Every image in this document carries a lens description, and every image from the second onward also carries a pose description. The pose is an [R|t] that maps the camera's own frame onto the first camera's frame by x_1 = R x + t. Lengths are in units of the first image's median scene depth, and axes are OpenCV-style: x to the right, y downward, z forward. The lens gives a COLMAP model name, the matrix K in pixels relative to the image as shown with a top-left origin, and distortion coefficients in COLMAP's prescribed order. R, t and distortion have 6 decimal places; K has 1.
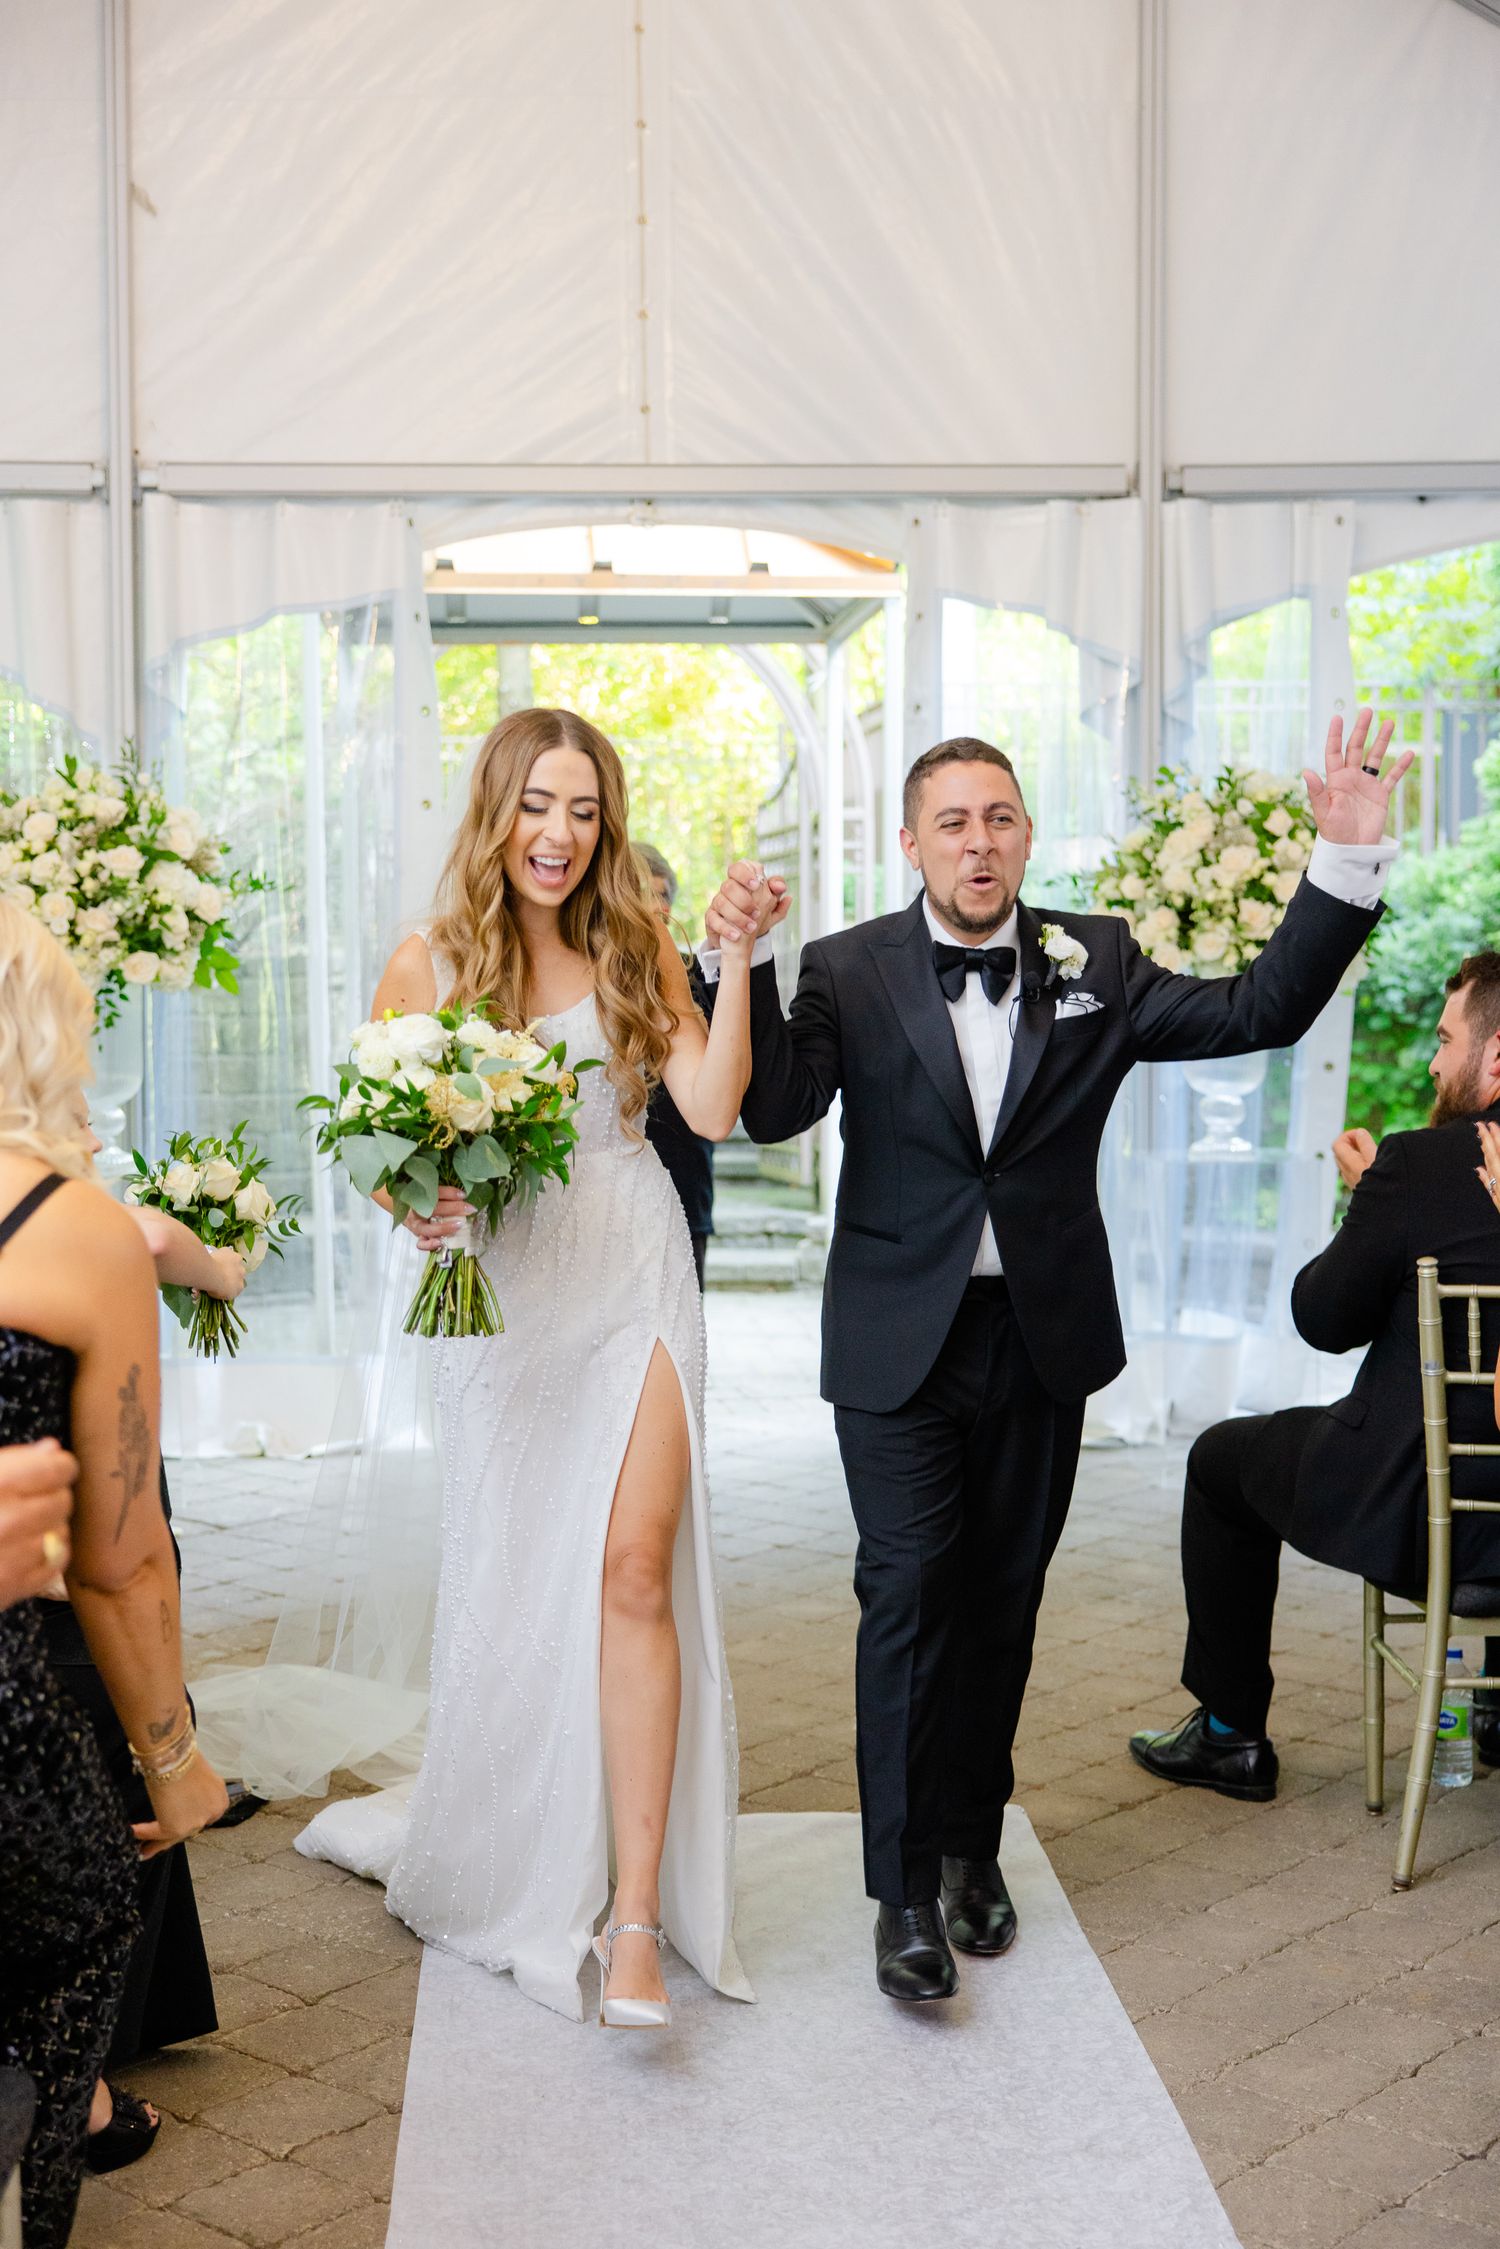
lens RADIAL K [[3065.8, 0, 751.3], [0, 3065.8, 1147.5], [0, 0, 1]] dist [0.022301, 0.000000]
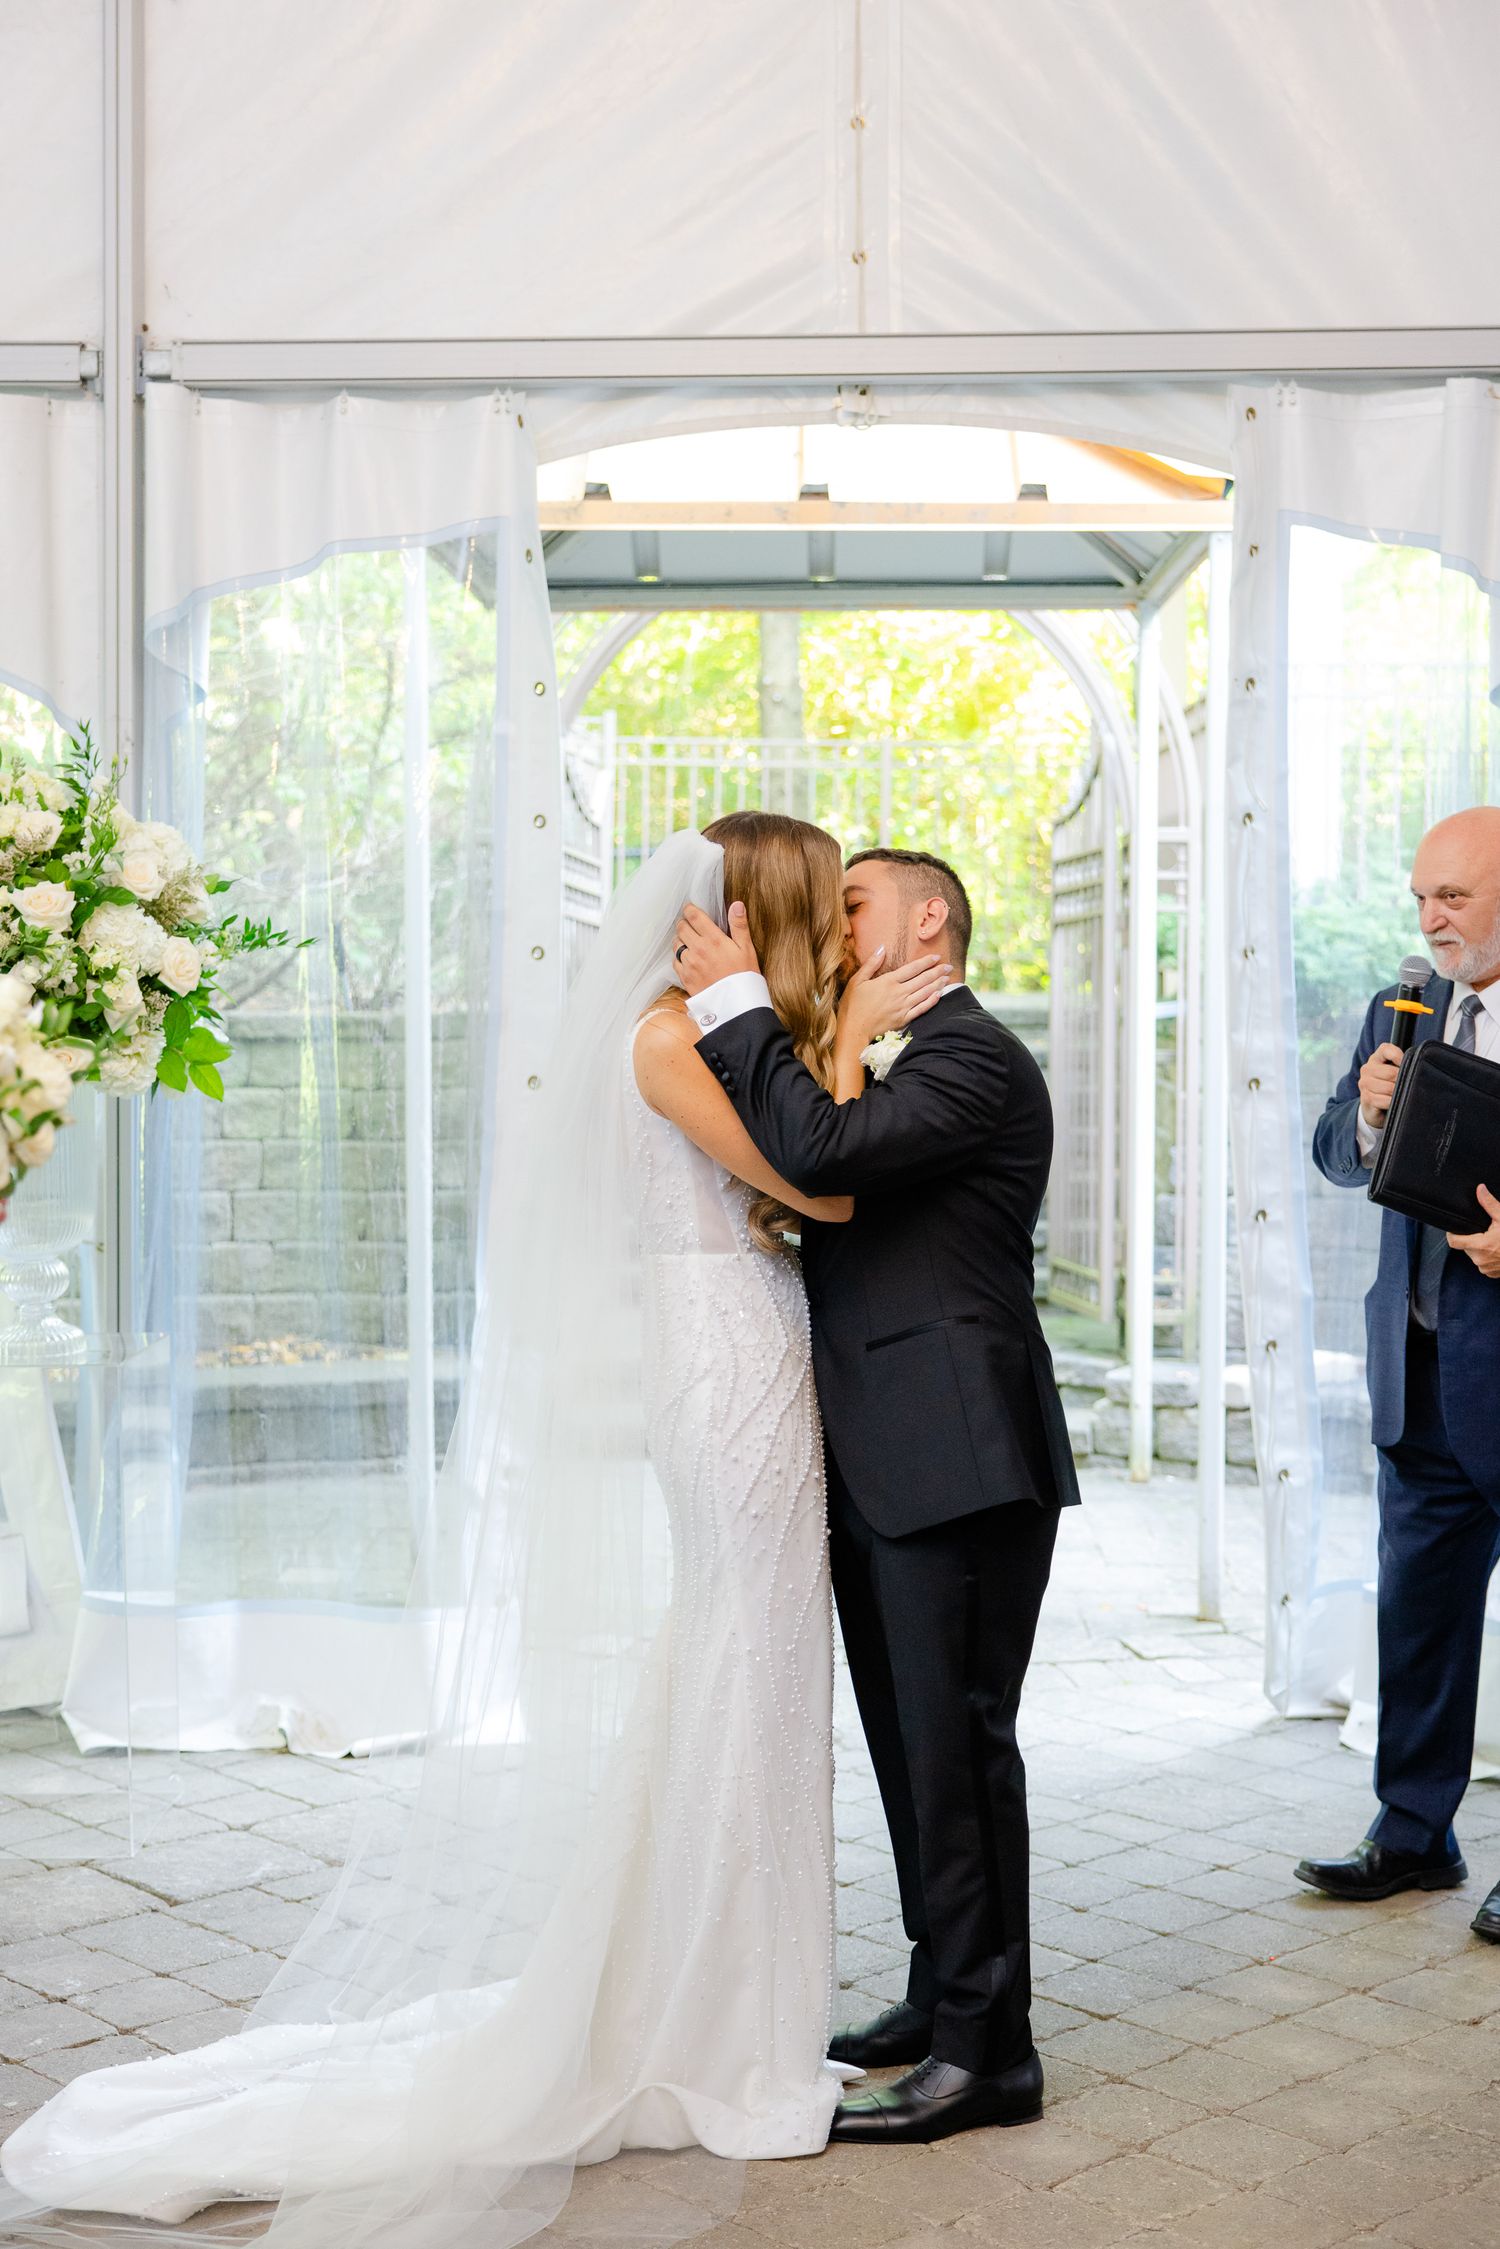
lens RADIAL K [[3299.3, 0, 703.3], [0, 3299.3, 1082.1], [0, 0, 1]] dist [0.021914, 0.000000]
pose [[0.992815, 0.012555, -0.119000, 0.022074], [-0.016364, 0.999383, -0.031084, -0.029287], [0.118536, 0.032808, 0.992408, 0.256945]]
